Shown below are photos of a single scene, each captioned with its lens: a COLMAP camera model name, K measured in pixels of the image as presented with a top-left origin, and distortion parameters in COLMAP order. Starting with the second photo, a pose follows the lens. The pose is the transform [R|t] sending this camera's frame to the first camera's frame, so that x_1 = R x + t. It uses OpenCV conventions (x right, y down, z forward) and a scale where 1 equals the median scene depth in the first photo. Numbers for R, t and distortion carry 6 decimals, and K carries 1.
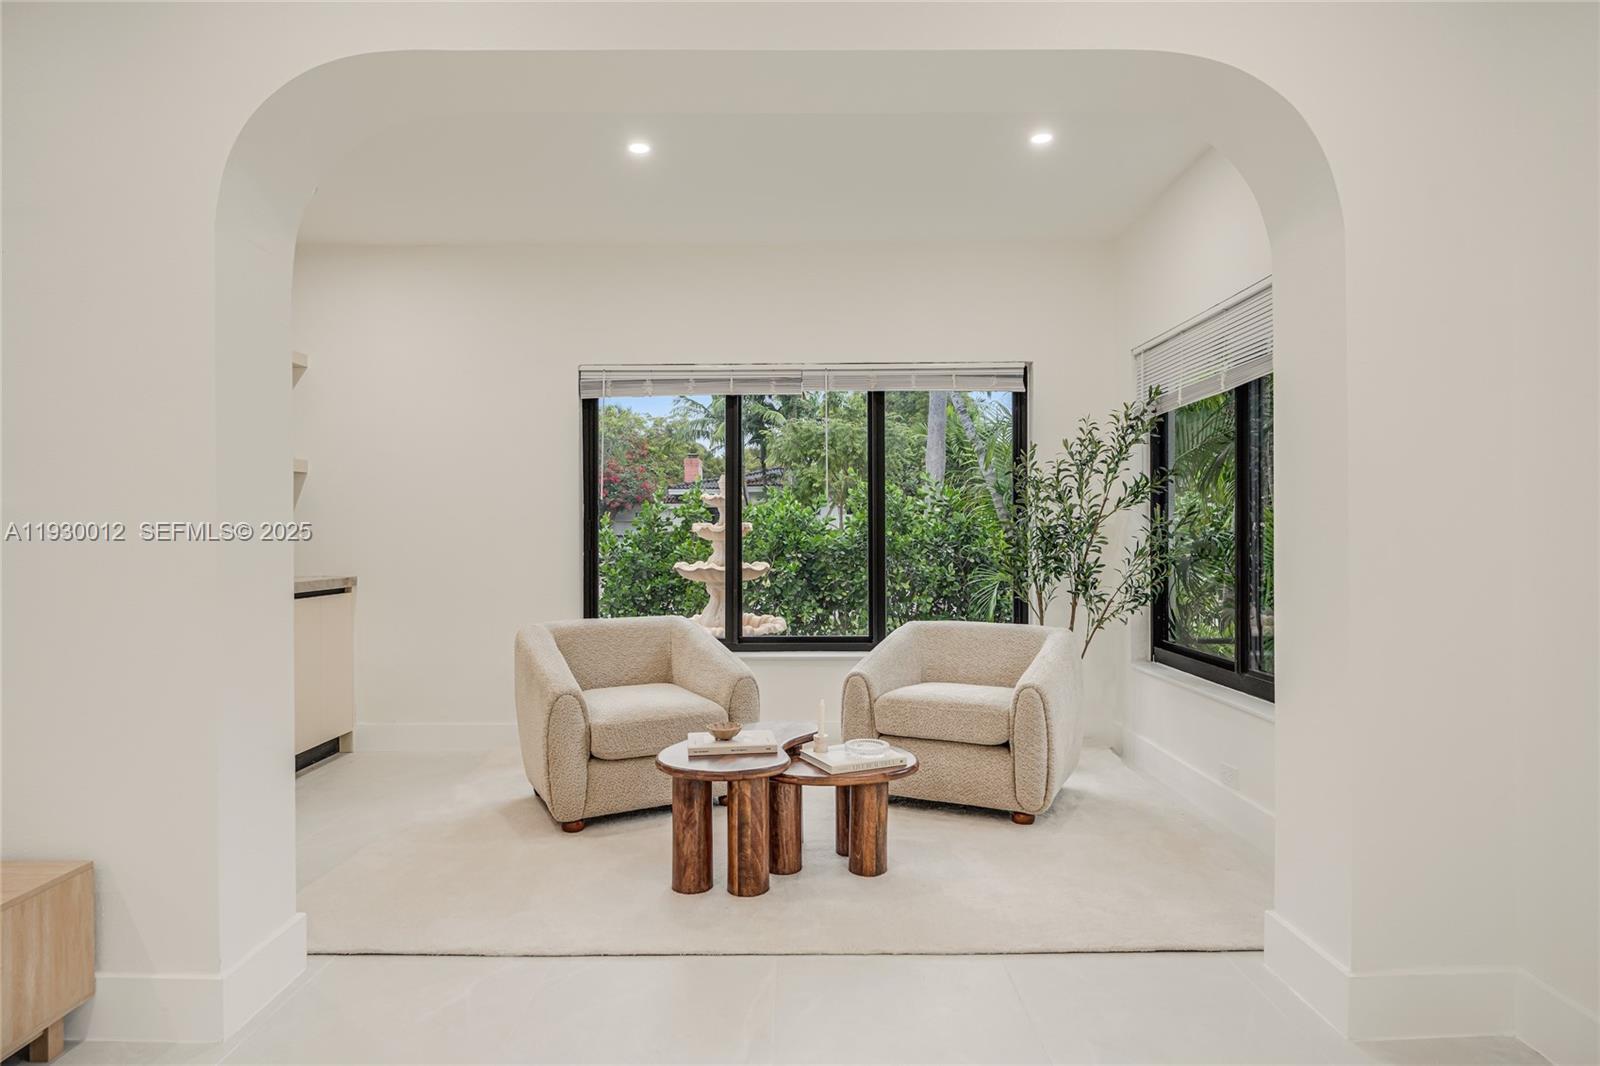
lens RADIAL K [[880.6, 0, 800.0], [0, 880.6, 533.0], [0, 0, 1]] dist [-0.002567, -0.000849]
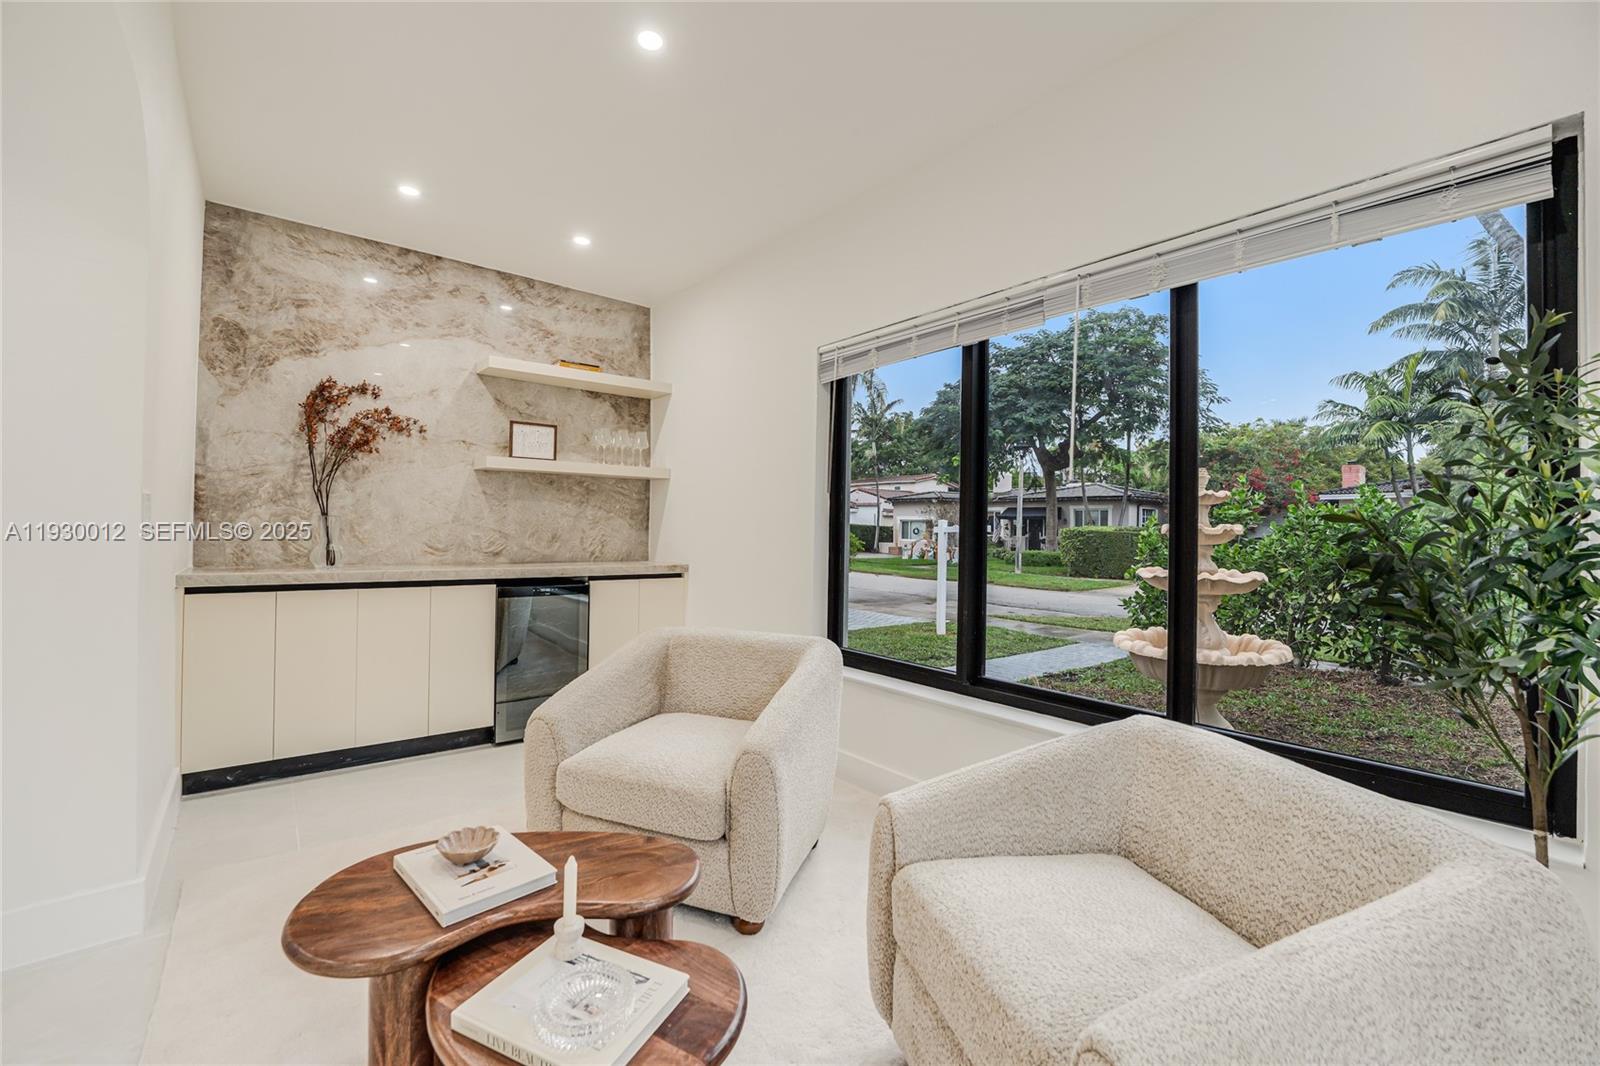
lens RADIAL K [[650.5, 0, 794.1], [0, 650.5, 523.8], [0, 0, 1]] dist [-0.026194, 0.001111]
pose [[0.635752, 0.007281, -0.771859, 0.282749], [-0.018070, 0.999822, -0.005451, -0.003319], [0.771682, 0.017413, 0.635770, 0.611745]]
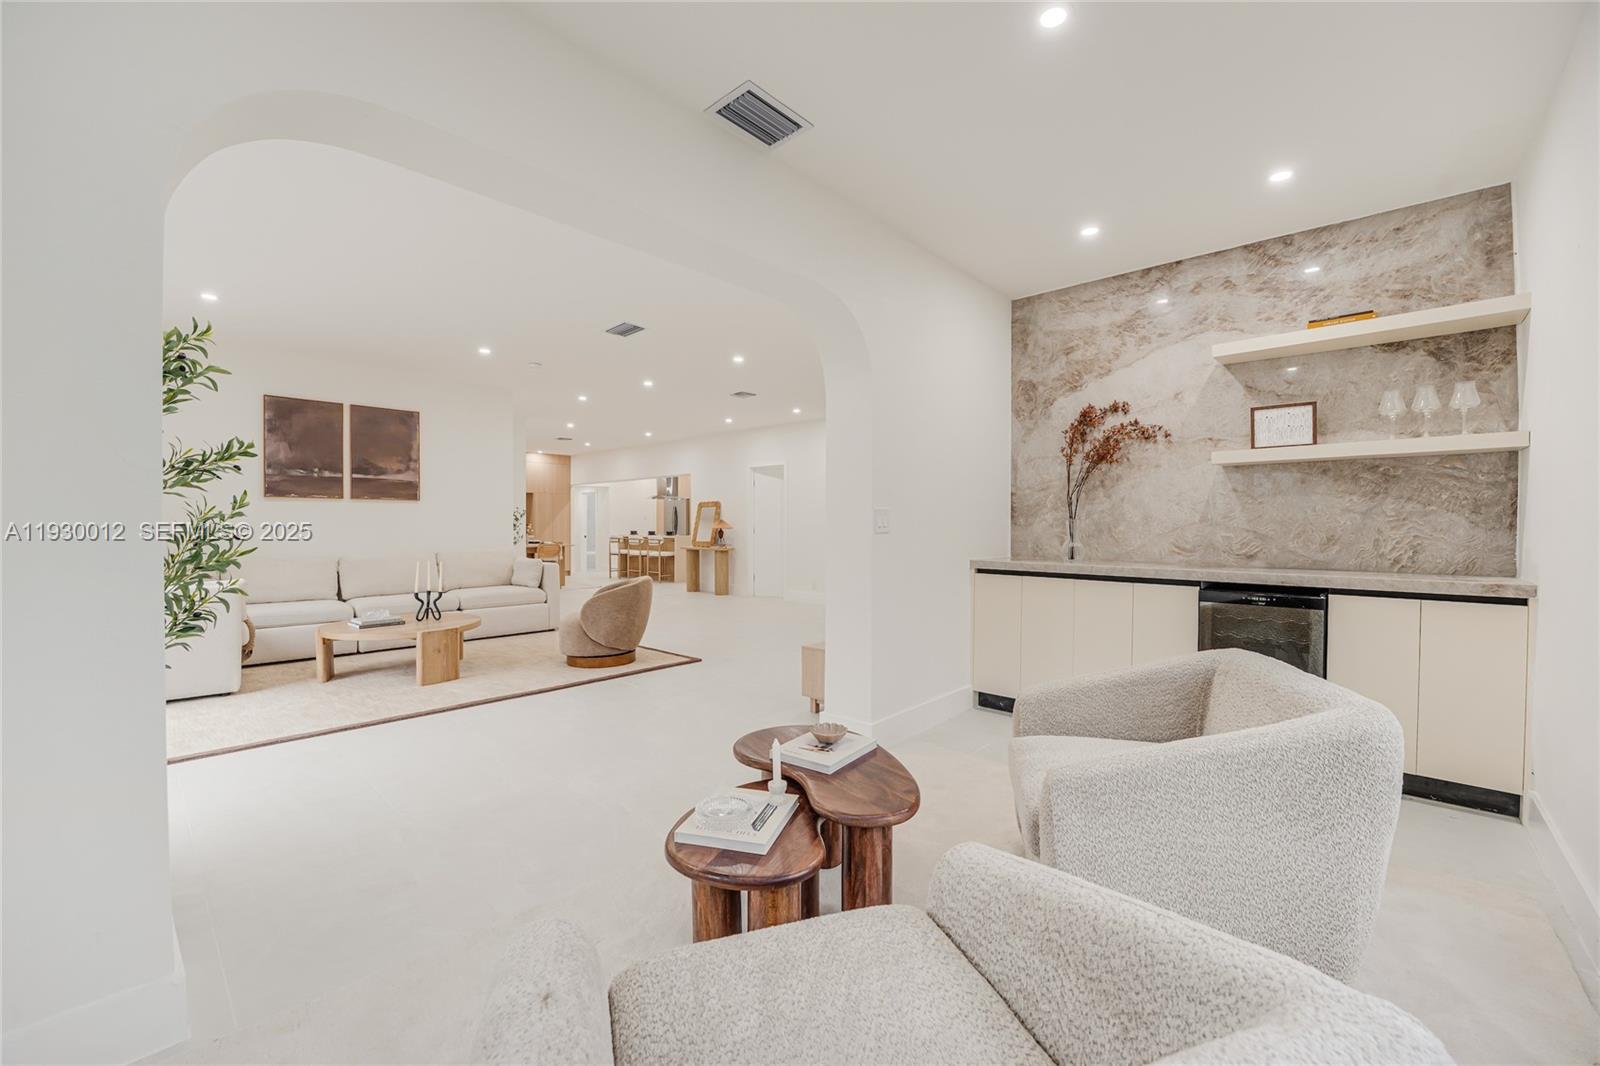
lens RADIAL K [[645.2, 0, 795.1], [0, 645.2, 532.8], [0, 0, 1]] dist [-0.027166, 0.003981]
pose [[-0.682680, 0.011380, -0.730629, 0.305744], [0.000547, 0.999886, 0.015063, -0.001292], [0.730717, 0.009883, -0.682609, 0.998533]]
